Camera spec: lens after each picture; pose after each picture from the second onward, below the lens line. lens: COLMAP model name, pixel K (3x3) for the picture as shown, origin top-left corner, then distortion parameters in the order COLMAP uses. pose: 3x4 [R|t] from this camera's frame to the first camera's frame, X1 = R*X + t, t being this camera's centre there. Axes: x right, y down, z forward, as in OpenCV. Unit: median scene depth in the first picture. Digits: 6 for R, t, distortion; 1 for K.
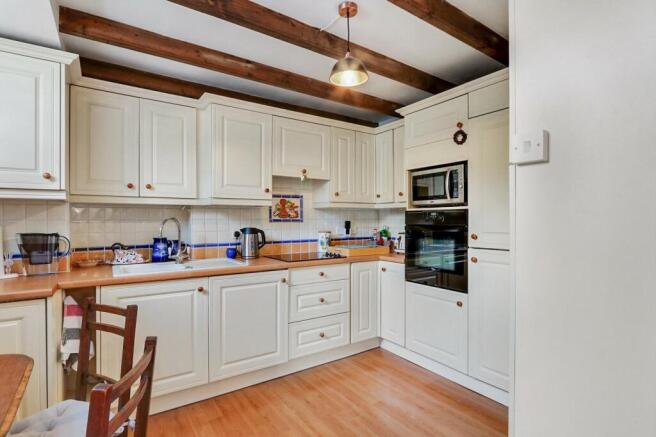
lens RADIAL K [[316.6, 0, 328.0], [0, 316.6, 218.5], [0, 0, 1]] dist [-0.000557, 0.000595]
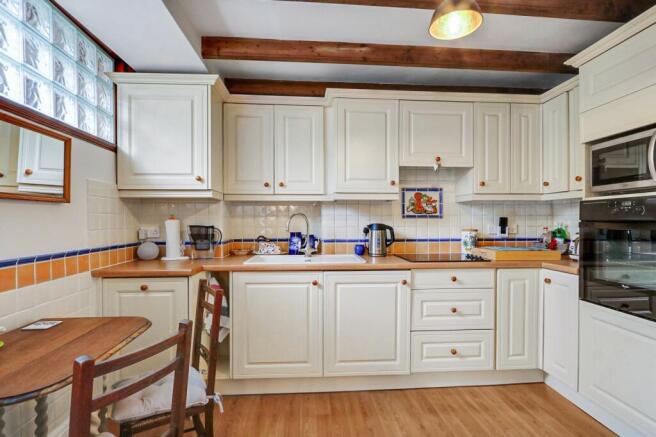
lens RADIAL K [[321.3, 0, 329.2], [0, 321.3, 220.7], [0, 0, 1]] dist [-0.003627, -0.000156]
pose [[0.872540, 0.001554, -0.488541, 0.107165], [0.002410, 0.999969, 0.007485, 0.013887], [0.488538, -0.007708, 0.872509, 0.100100]]
